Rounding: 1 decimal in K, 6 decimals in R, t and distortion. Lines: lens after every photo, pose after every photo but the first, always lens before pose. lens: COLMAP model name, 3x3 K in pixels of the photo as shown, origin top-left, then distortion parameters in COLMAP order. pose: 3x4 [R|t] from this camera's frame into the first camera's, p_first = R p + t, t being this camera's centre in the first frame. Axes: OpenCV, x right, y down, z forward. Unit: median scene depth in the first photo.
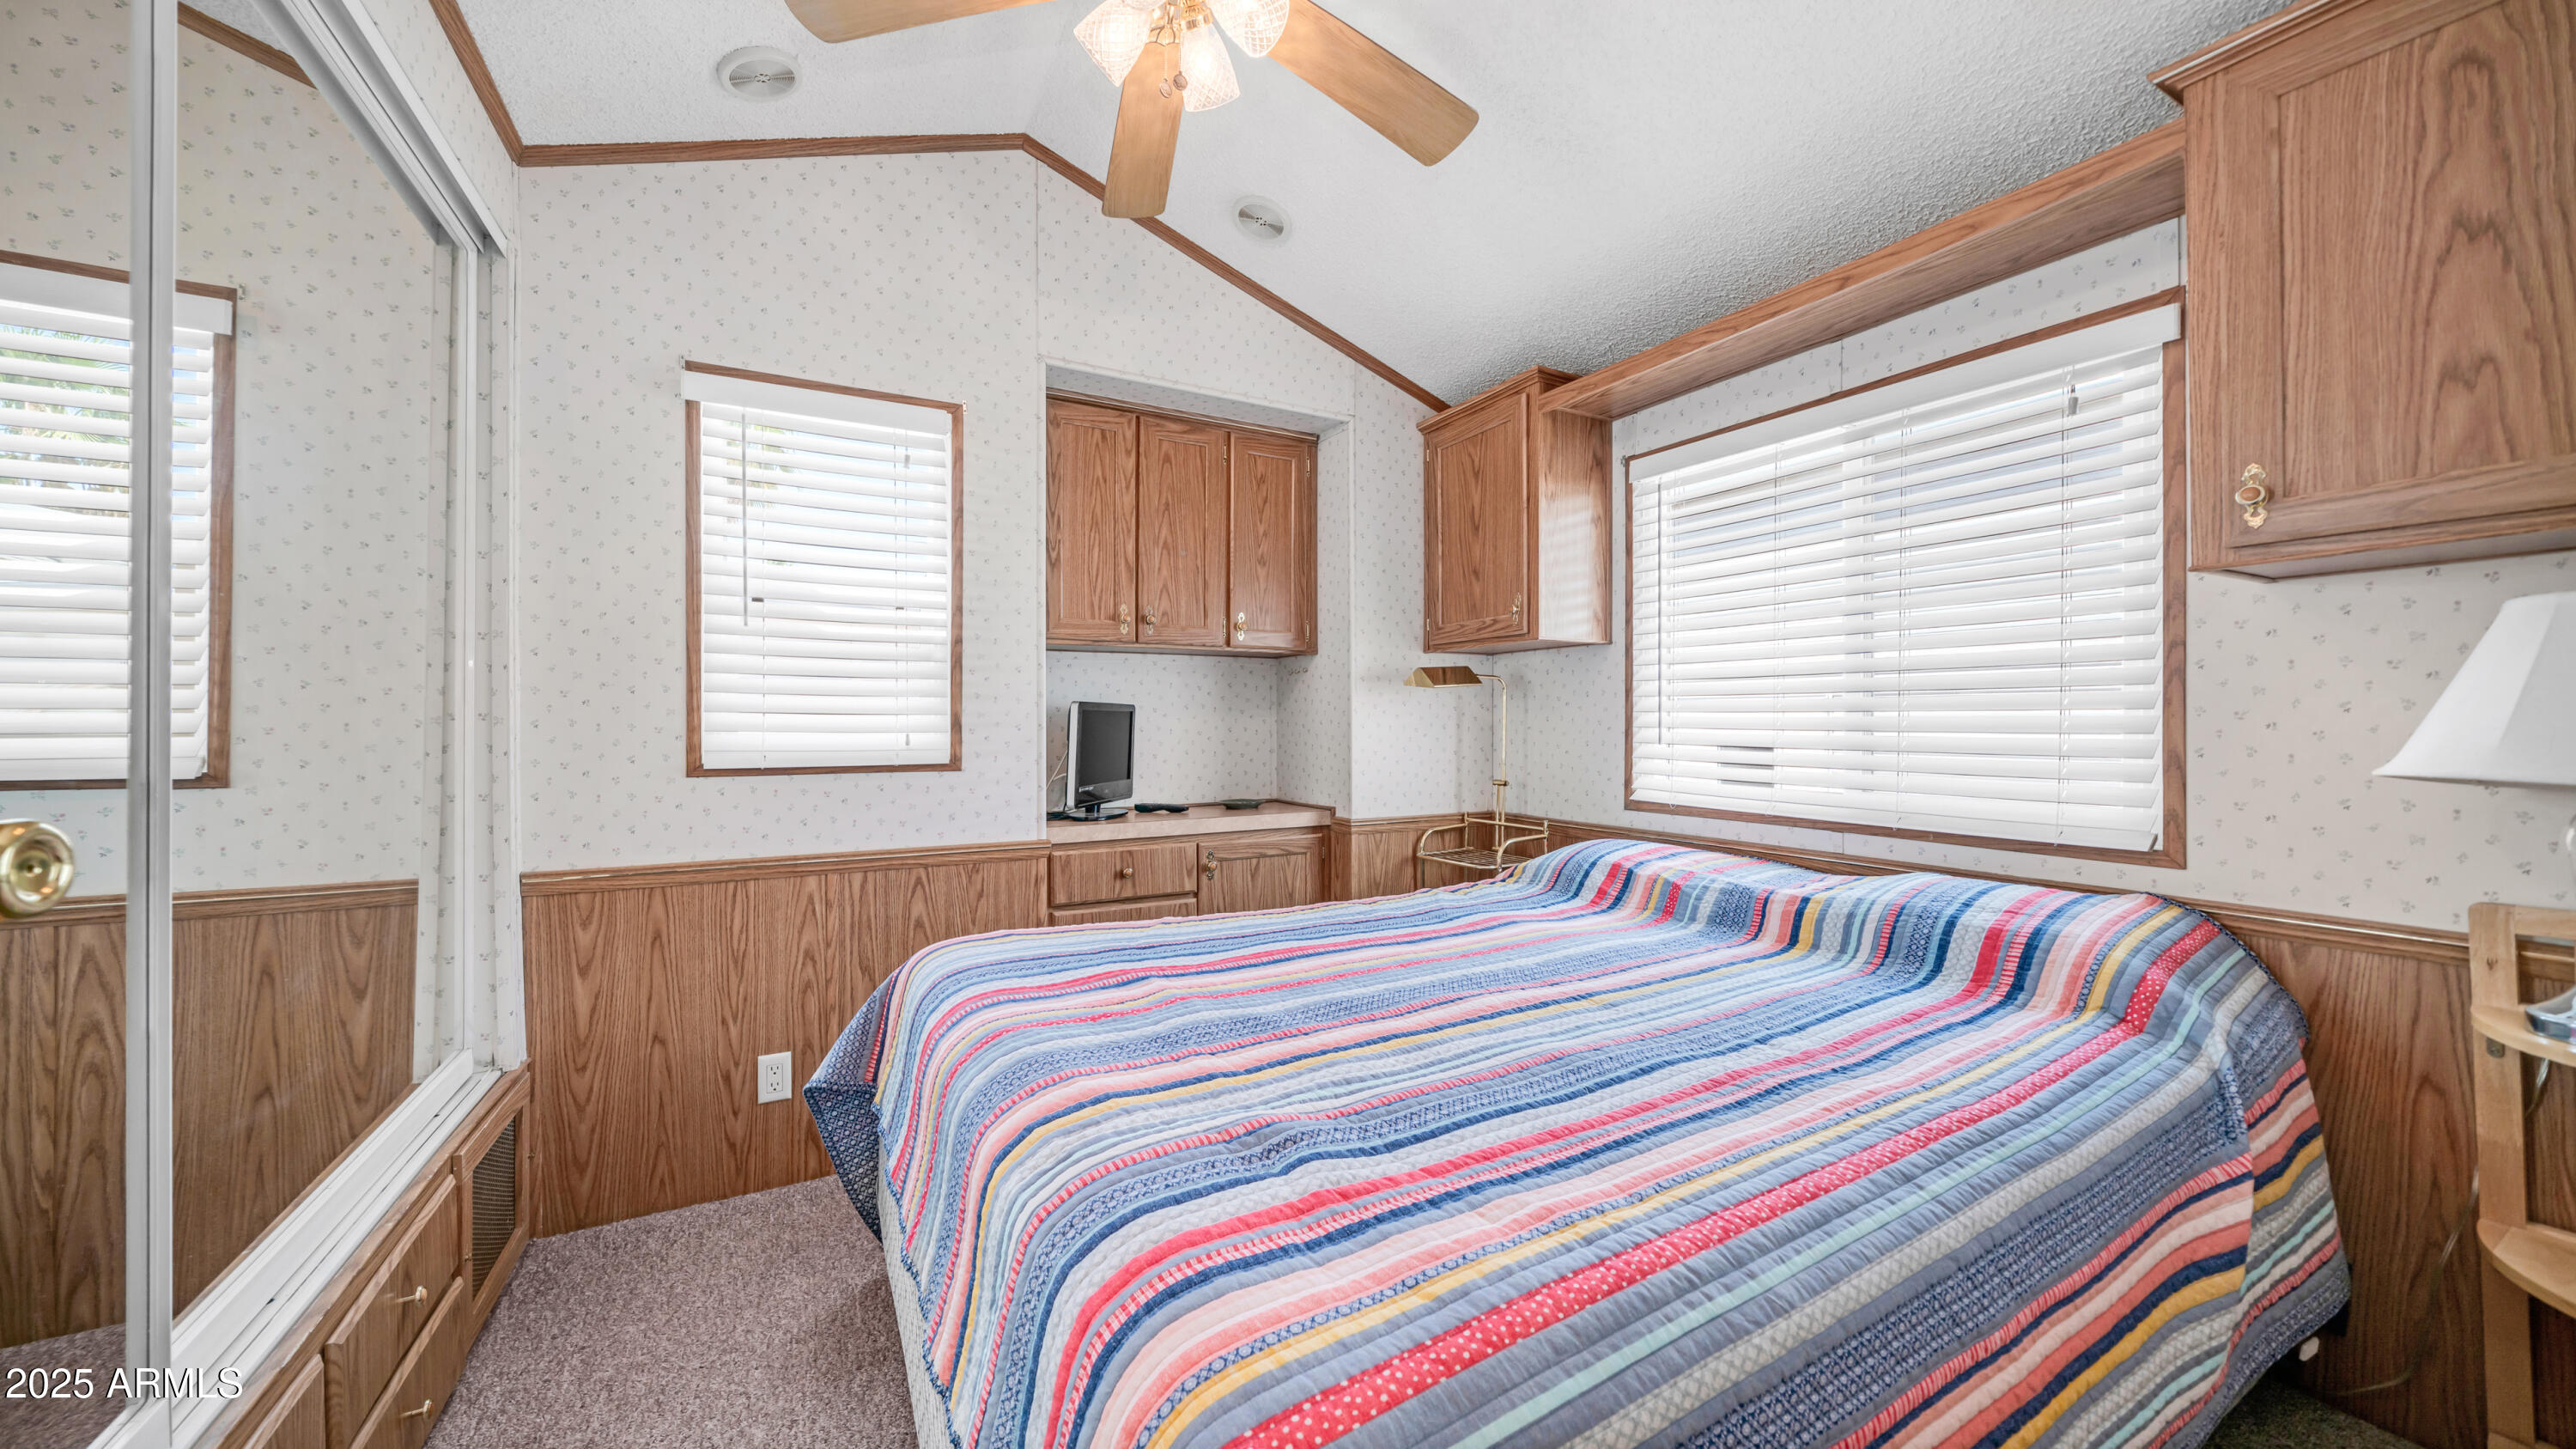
lens RADIAL K [[903.3, 0, 1281.8], [0, 903.3, 711.2], [0, 0, 1]] dist [-0.005714, 0.000161]
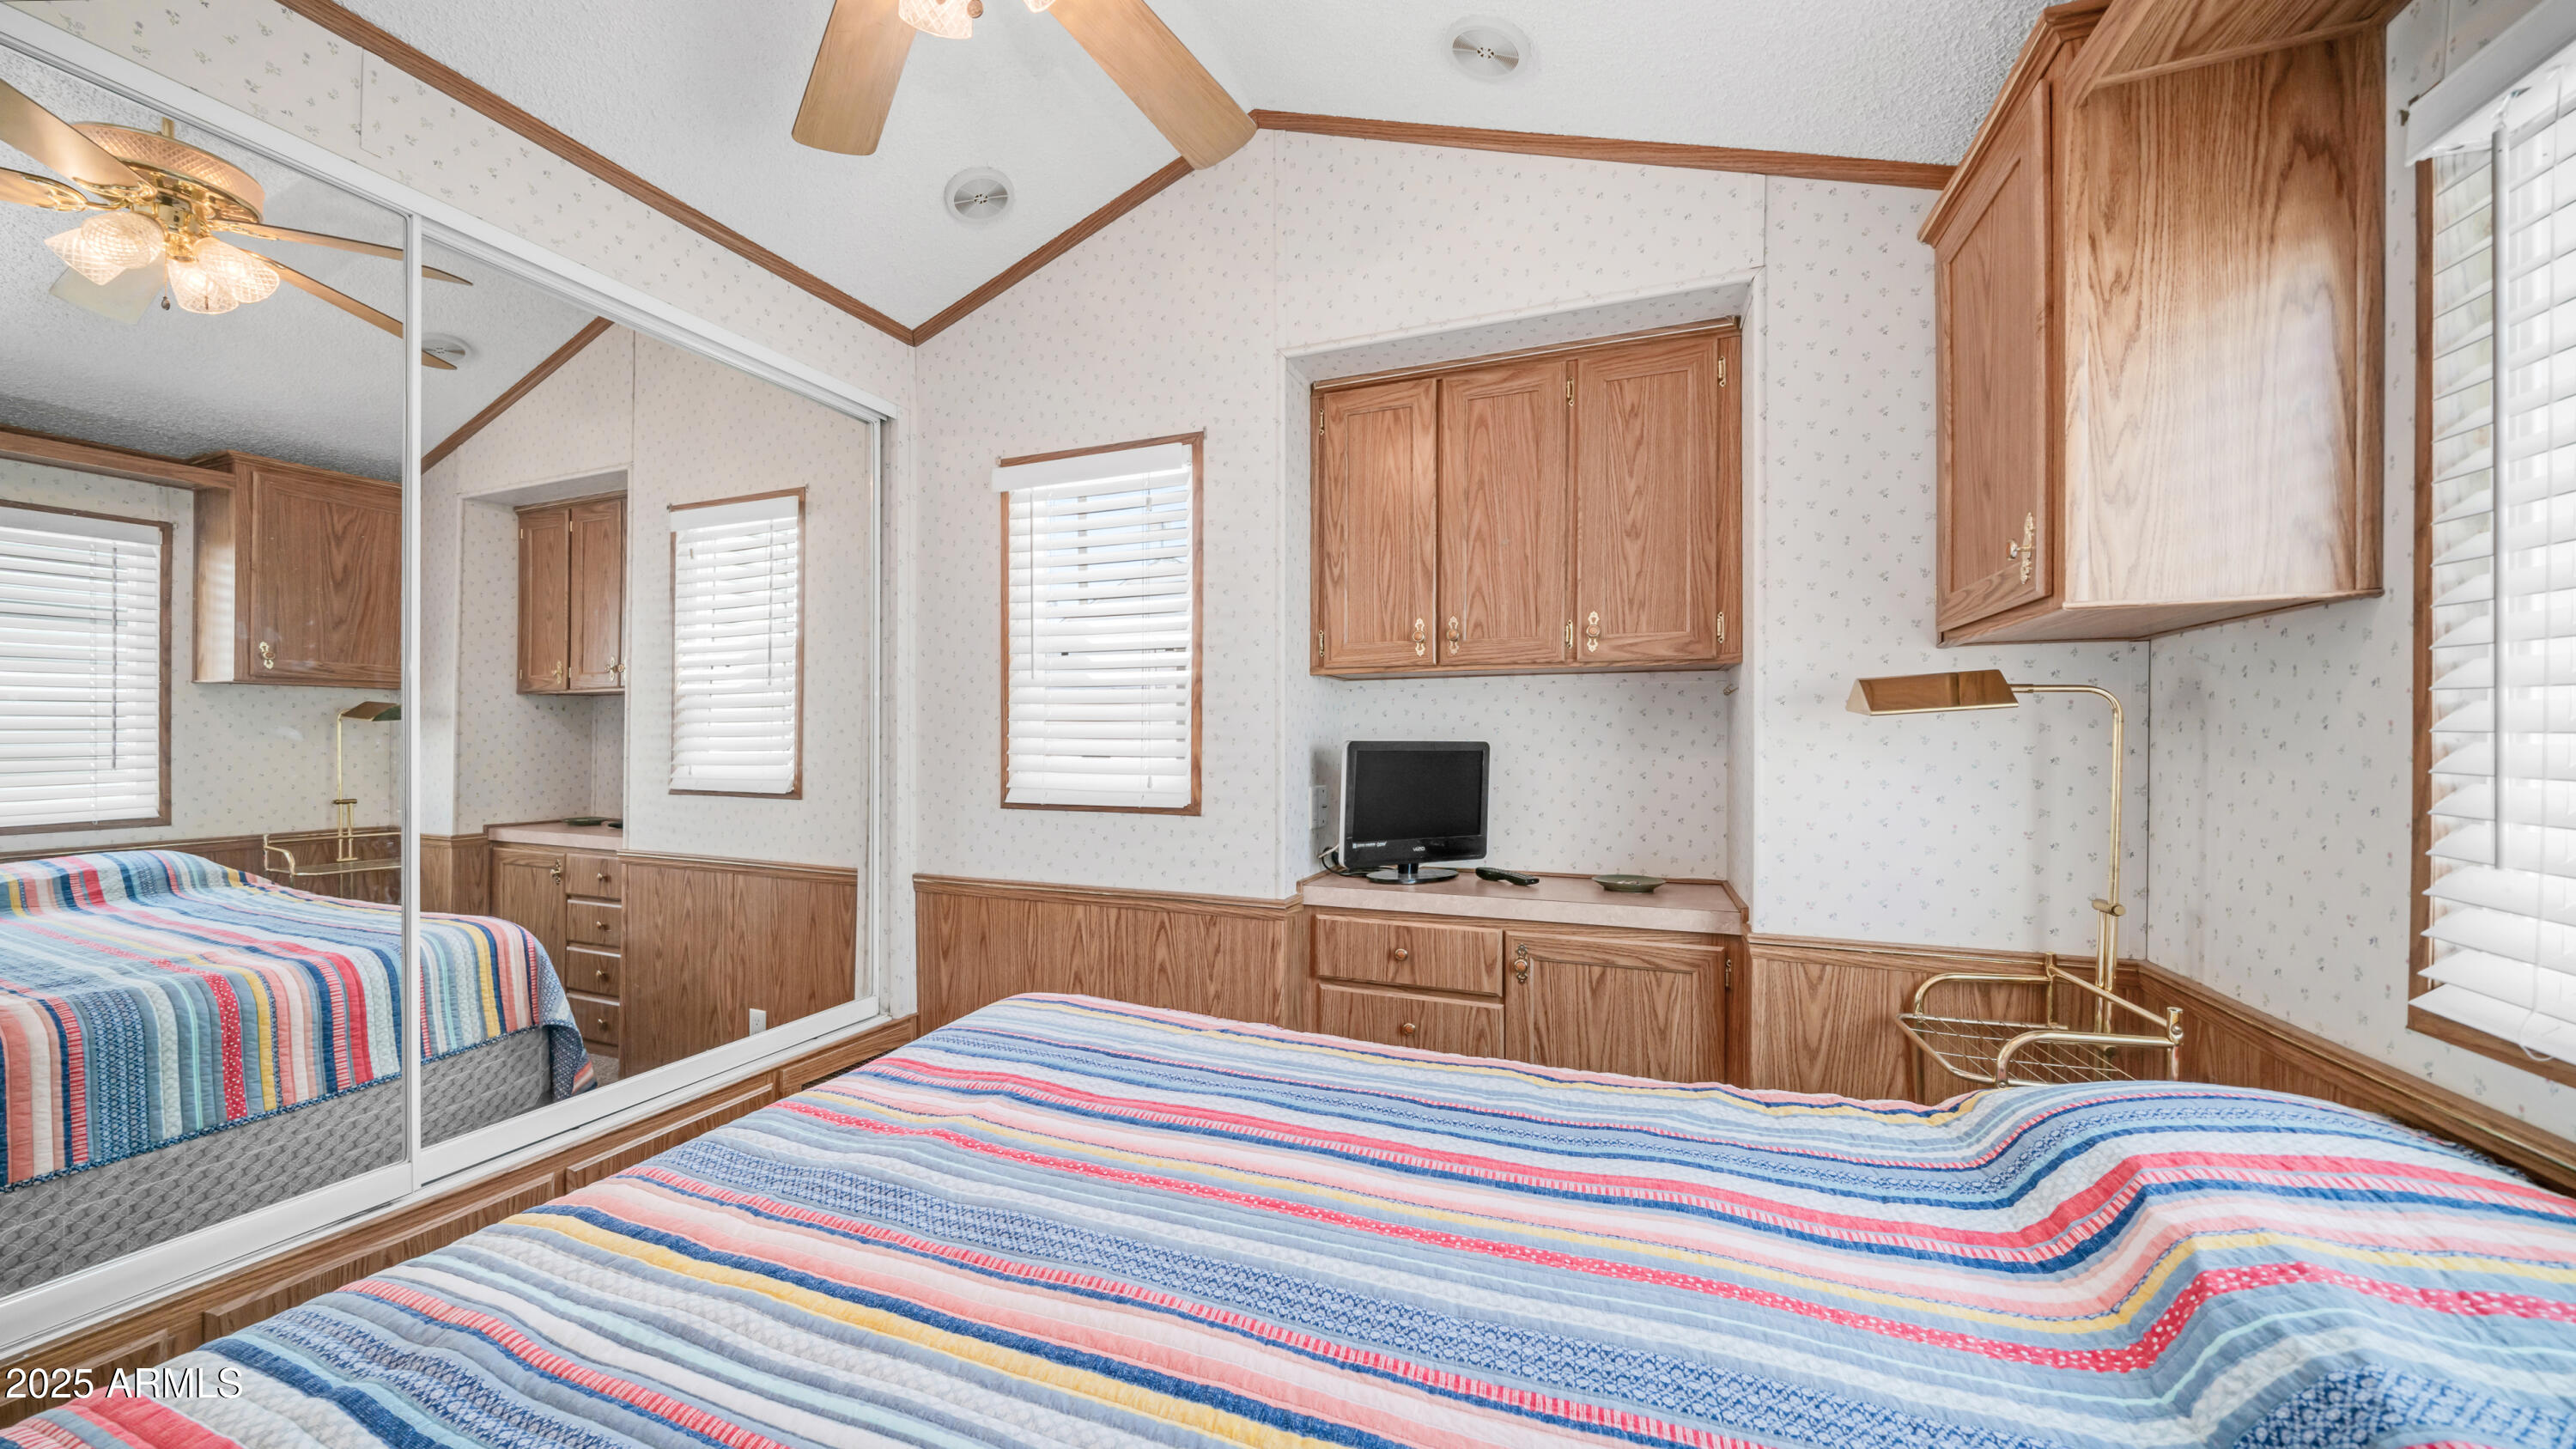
lens RADIAL K [[916.8, 0, 1280.8], [0, 916.8, 730.3], [0, 0, 1]] dist [-0.006789, 0.000002]
pose [[0.624237, -0.004505, -0.781222, 0.427373], [0.007333, 0.999973, 0.000093, -0.022349], [0.781201, -0.005787, 0.624253, 0.436852]]
